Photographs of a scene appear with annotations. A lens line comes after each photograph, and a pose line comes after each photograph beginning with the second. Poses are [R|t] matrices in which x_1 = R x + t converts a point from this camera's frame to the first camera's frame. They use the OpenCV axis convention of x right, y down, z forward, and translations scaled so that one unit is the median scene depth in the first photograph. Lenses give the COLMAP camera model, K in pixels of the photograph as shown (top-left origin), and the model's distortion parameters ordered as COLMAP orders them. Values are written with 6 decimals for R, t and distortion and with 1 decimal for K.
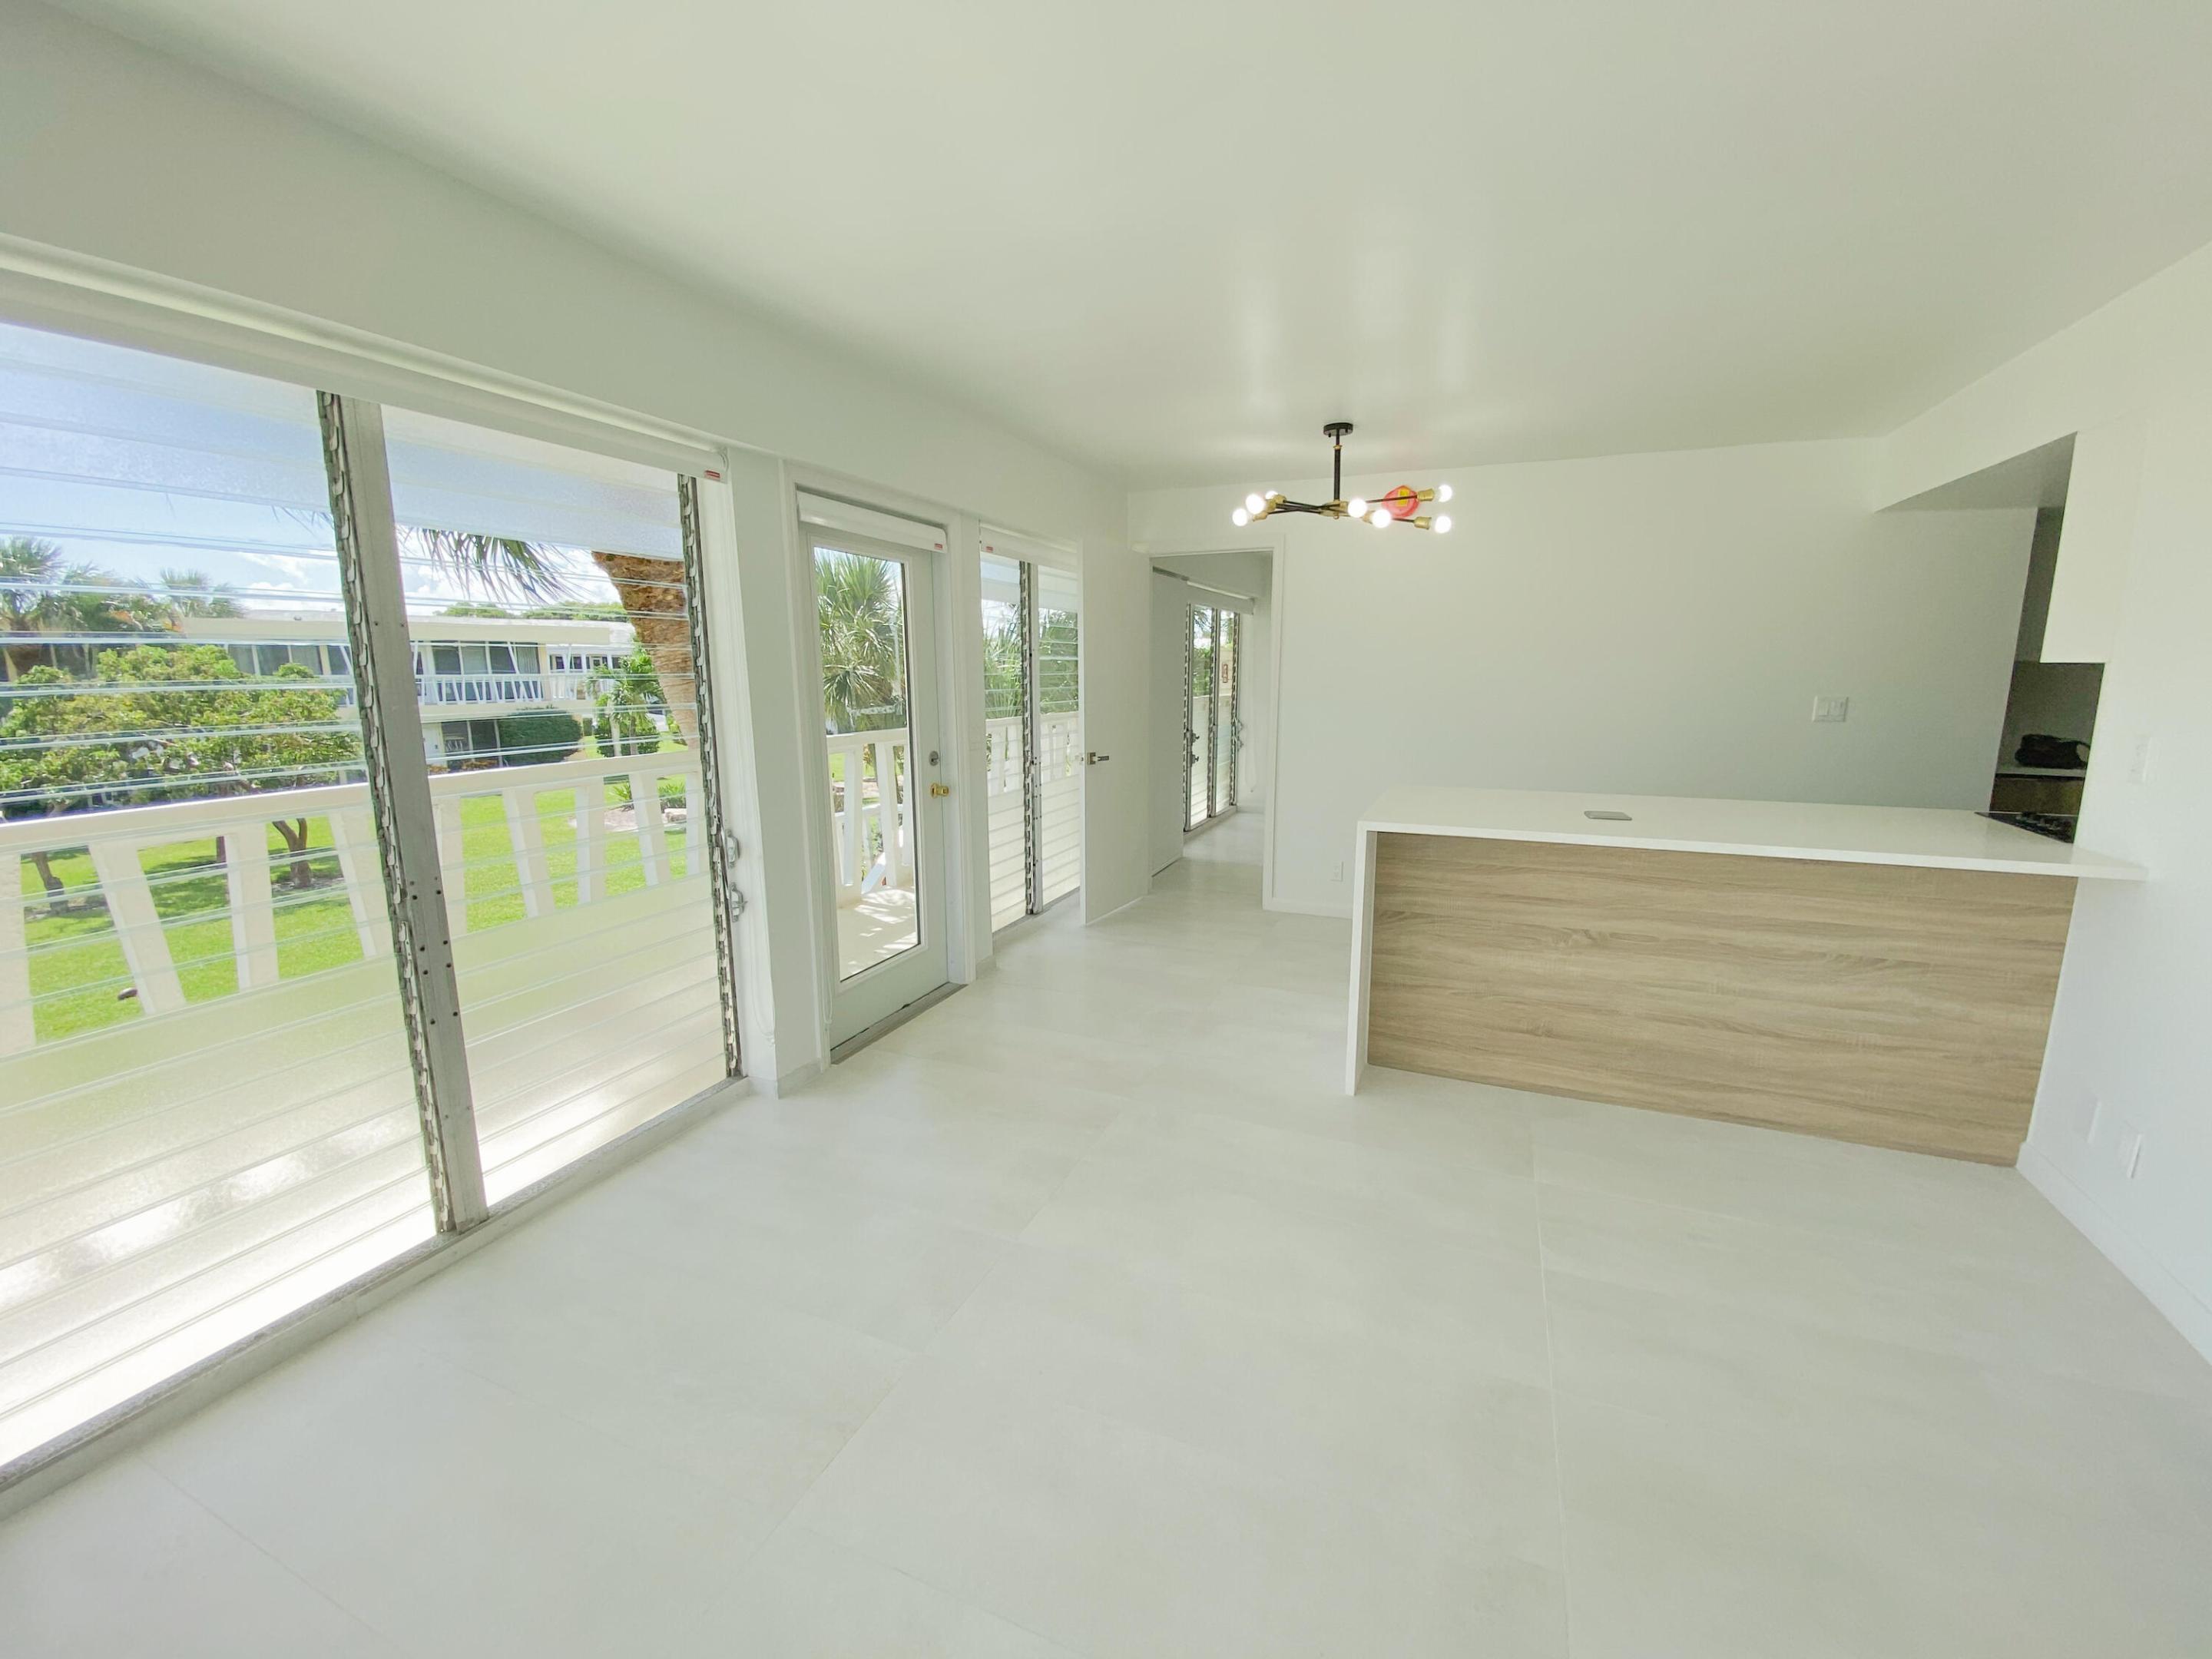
lens RADIAL K [[897.9, 0, 1113.5], [0, 897.9, 826.4], [0, 0, 1]] dist [-0.008443, -0.006726]
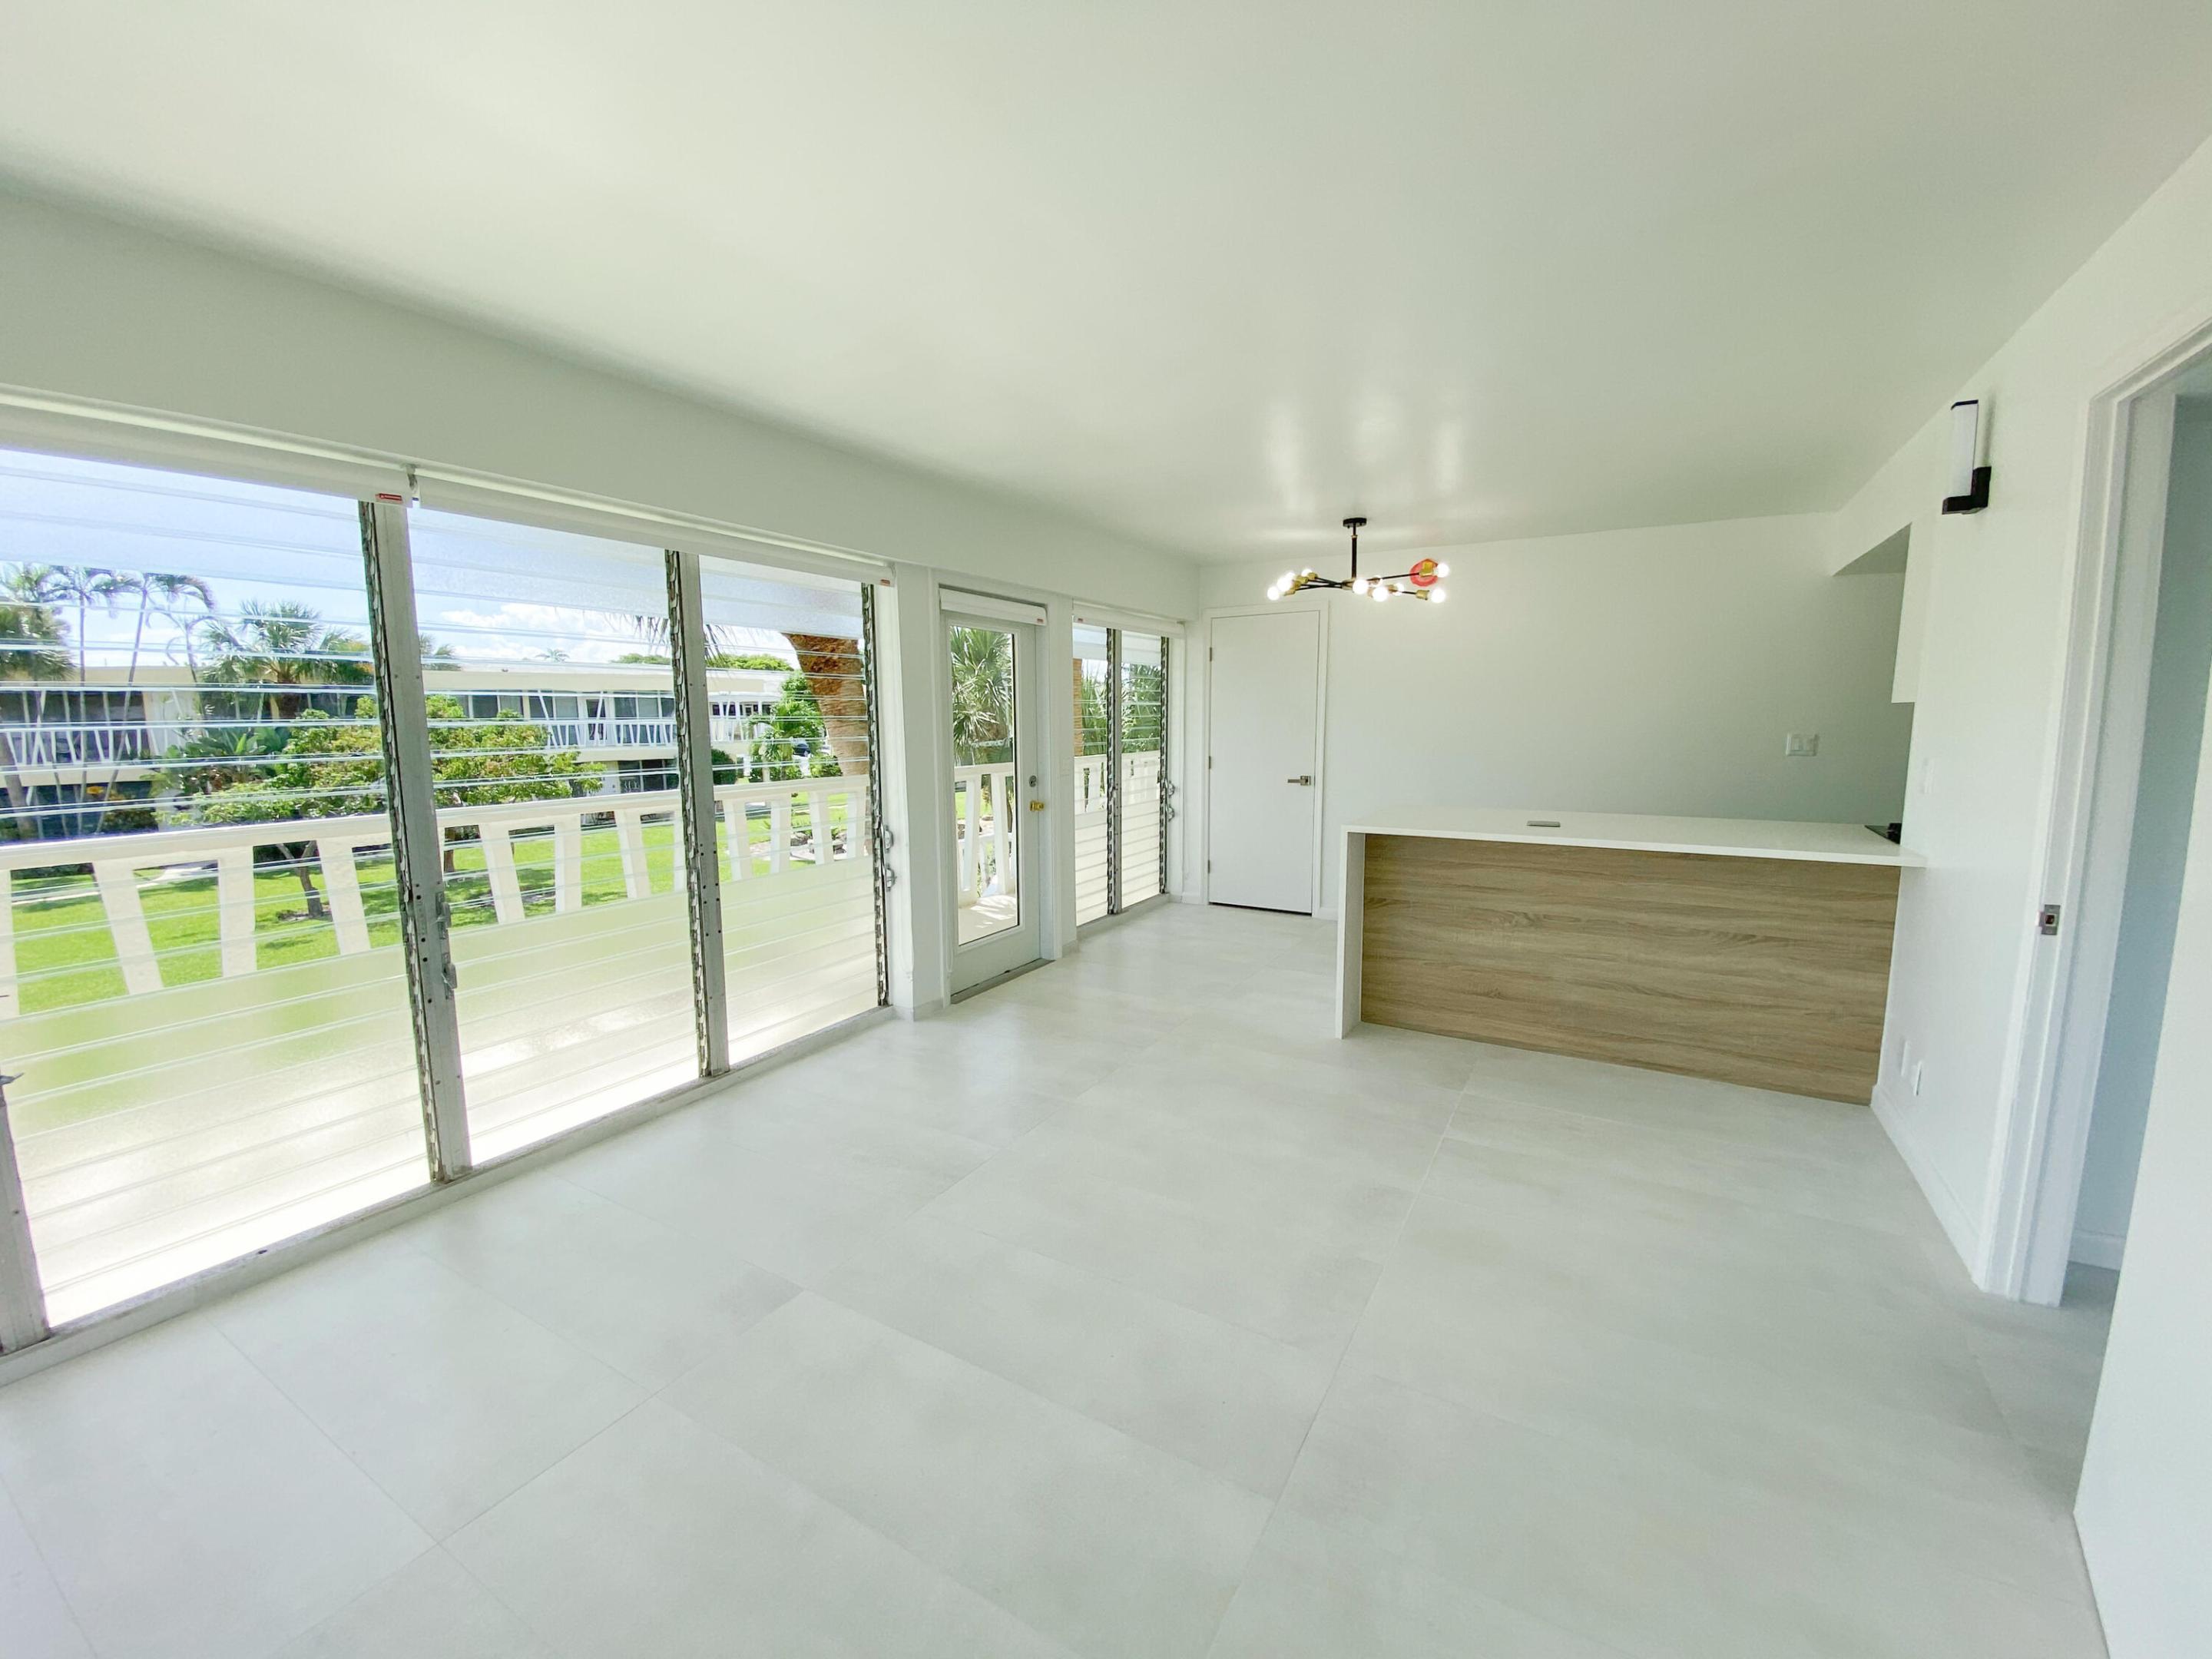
lens RADIAL K [[897.9, 0, 1111.4], [0, 897.9, 818.8], [0, 0, 1]] dist [-0.008443, -0.006726]
pose [[0.991681, 0.011800, -0.128177, 0.101593], [-0.019121, 0.998246, -0.056031, 0.063305], [0.127291, 0.058016, 0.990167, -0.345030]]
